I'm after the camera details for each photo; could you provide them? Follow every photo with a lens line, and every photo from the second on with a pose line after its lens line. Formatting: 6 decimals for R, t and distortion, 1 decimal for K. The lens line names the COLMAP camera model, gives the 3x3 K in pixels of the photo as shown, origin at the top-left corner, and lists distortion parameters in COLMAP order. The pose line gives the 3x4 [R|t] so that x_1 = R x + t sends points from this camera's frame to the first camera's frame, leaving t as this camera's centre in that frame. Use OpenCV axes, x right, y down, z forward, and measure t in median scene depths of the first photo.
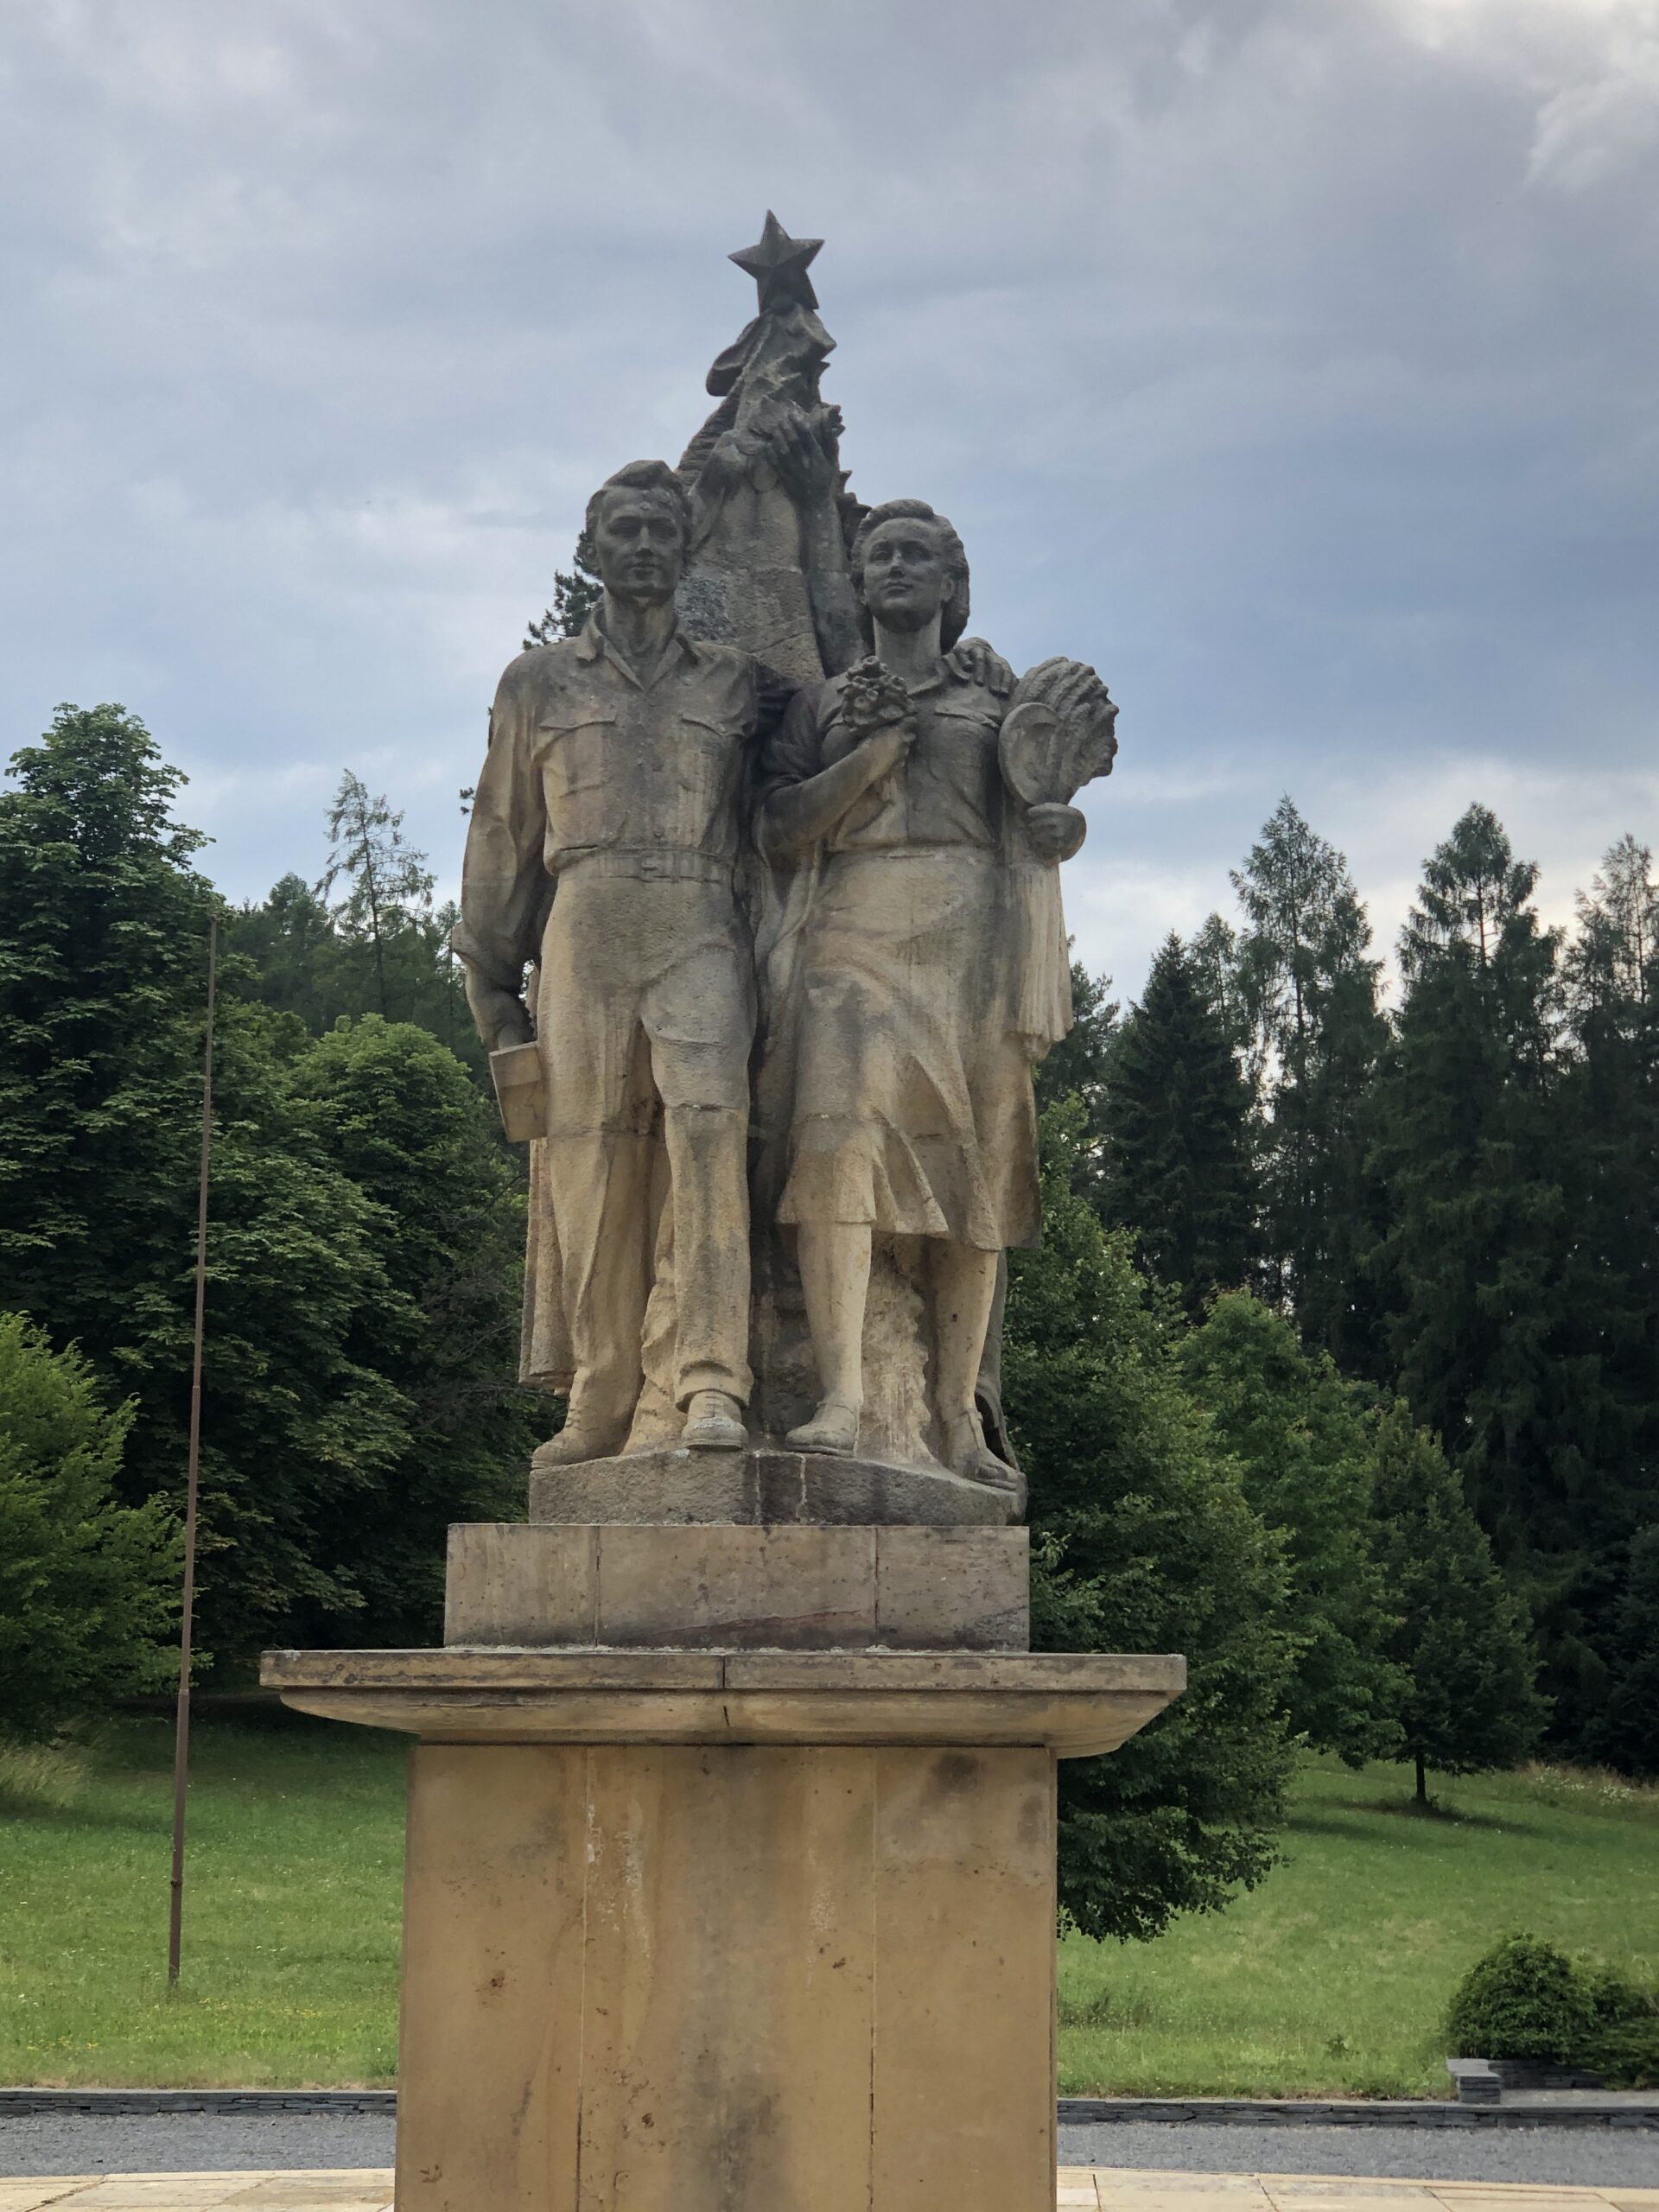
lens RADIAL K [[3952.8, 0, 908.7], [0, 3952.8, 1106.0], [0, 0, 1]] dist [0.075572, 0.096119]
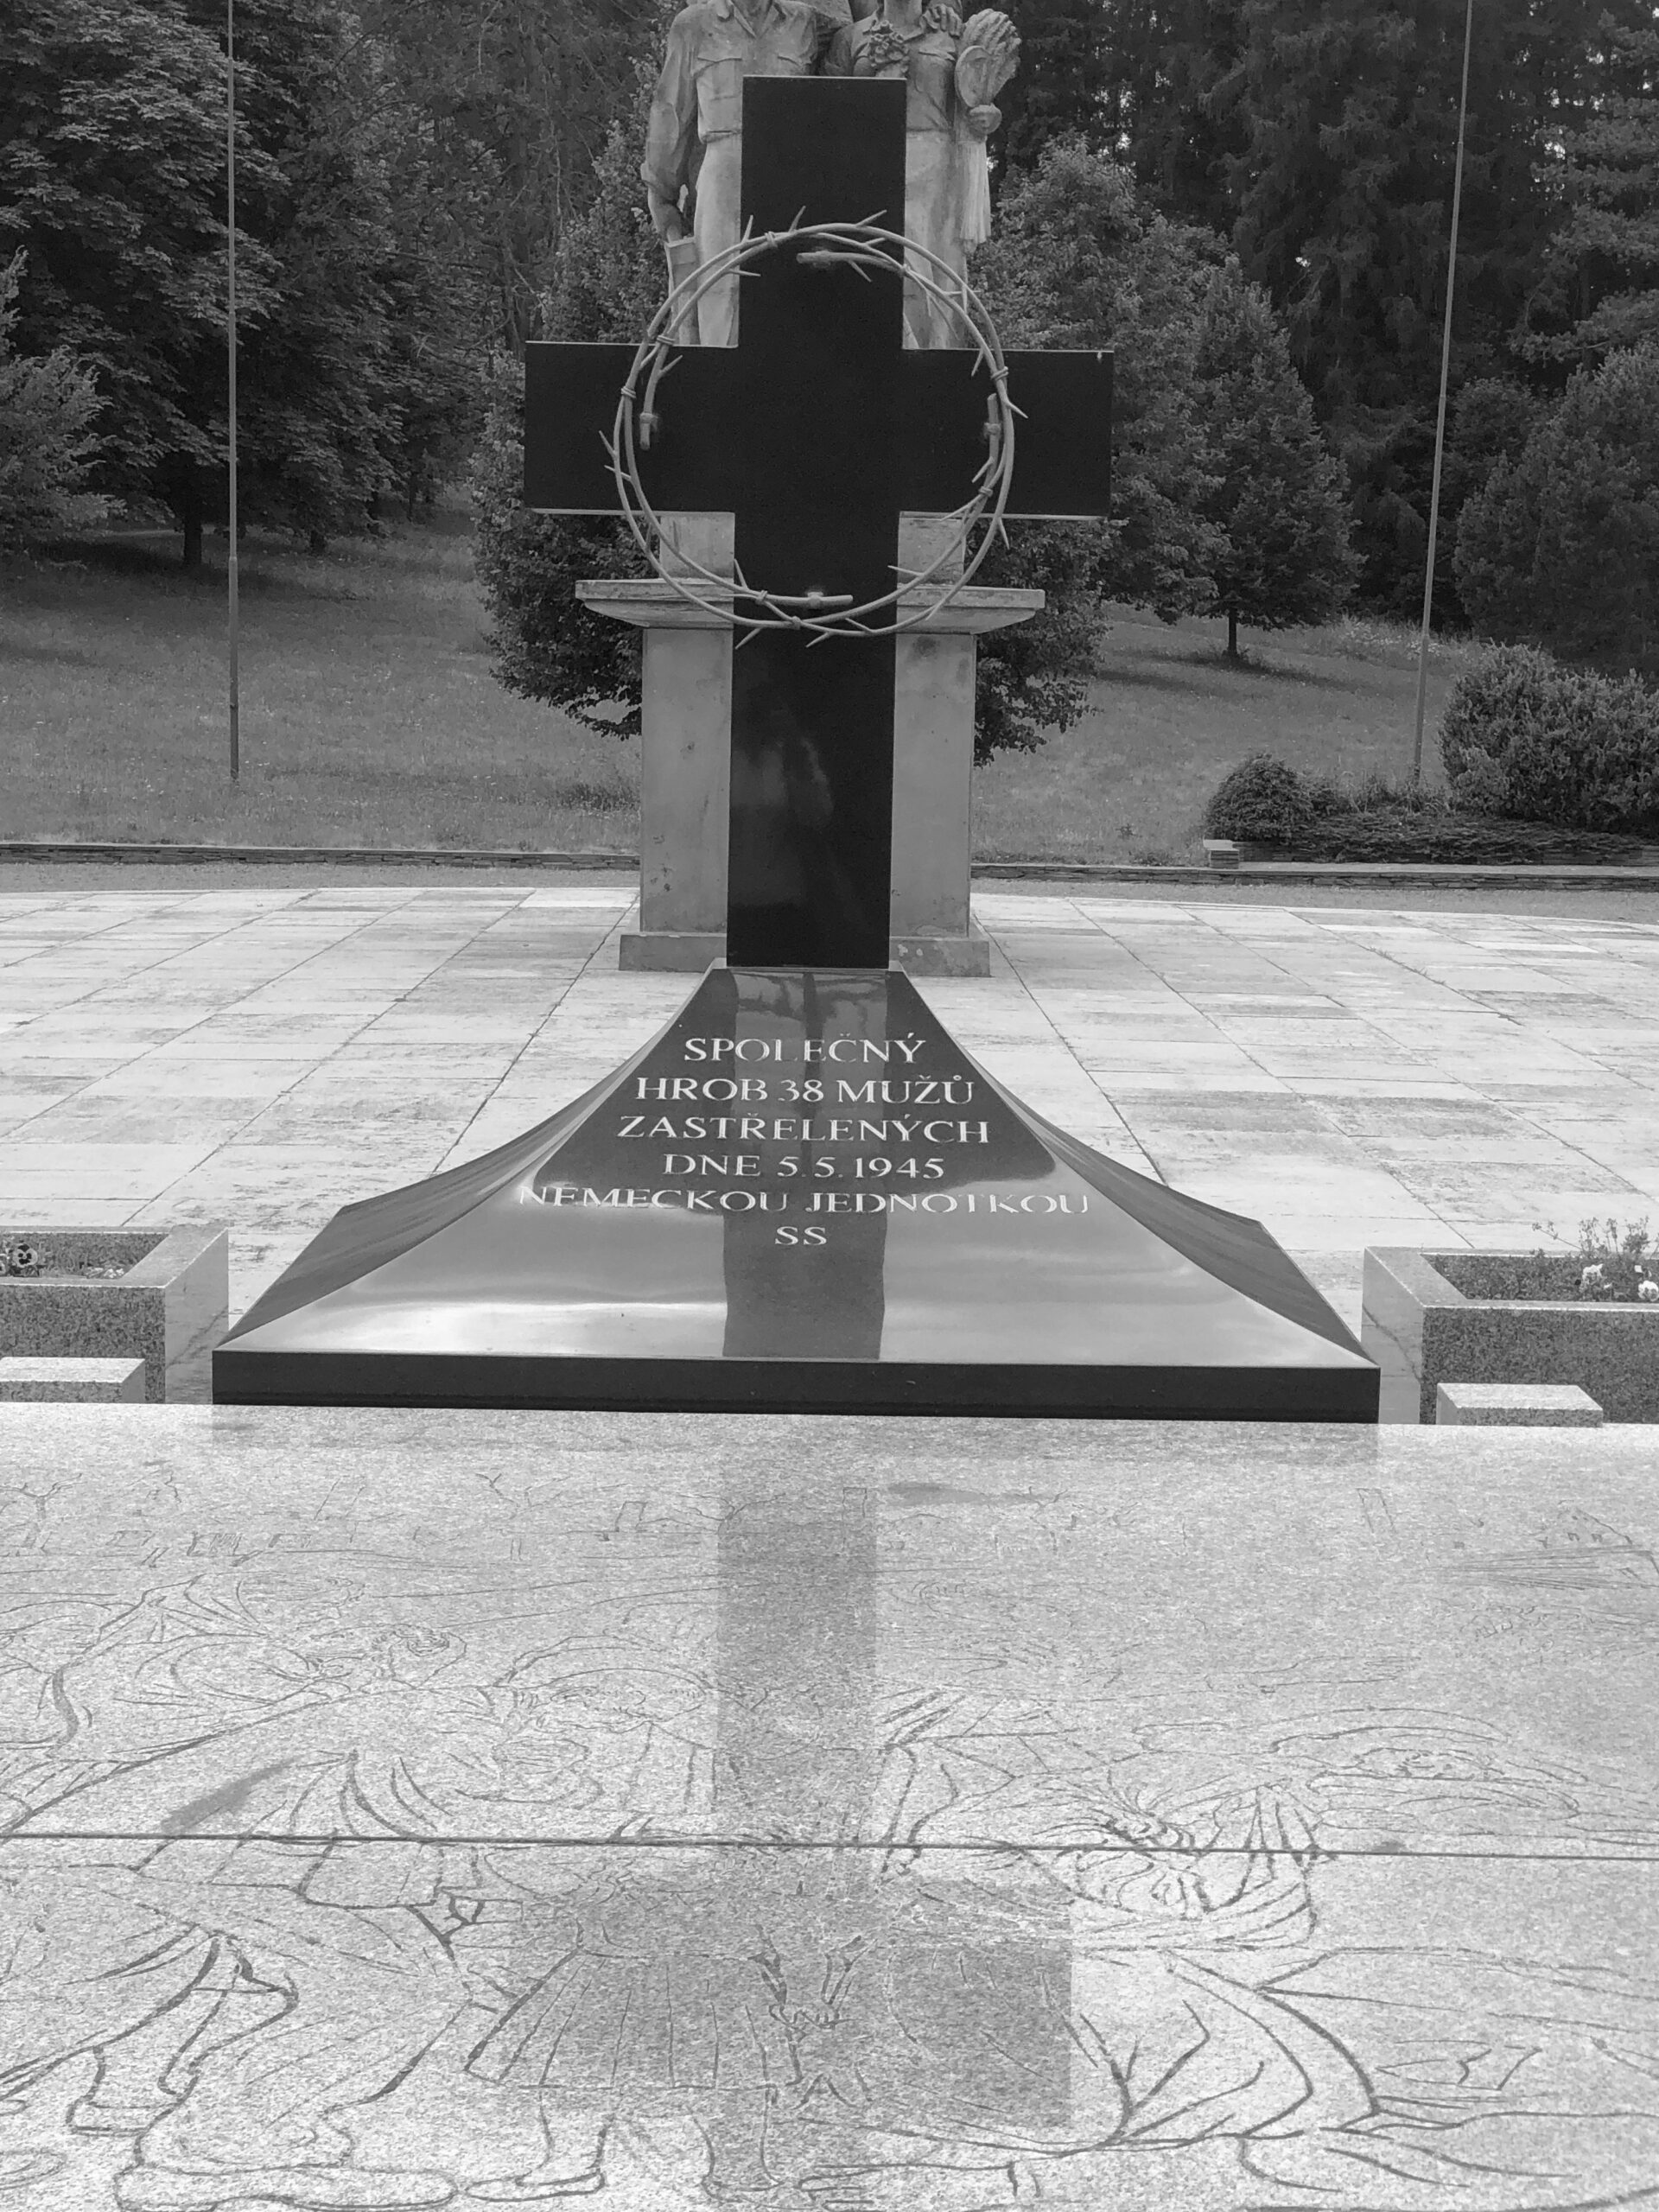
lens RADIAL K [[4254.7, 0, 829.5], [0, 4254.7, 1106.0], [0, 0, 1]] dist [-0.107438, 2.197387]
pose [[0.999470, 0.010674, 0.030757, -0.010822], [-0.018791, 0.960608, 0.277271, -0.021655], [-0.026586, -0.277702, 0.960299, -0.119785]]
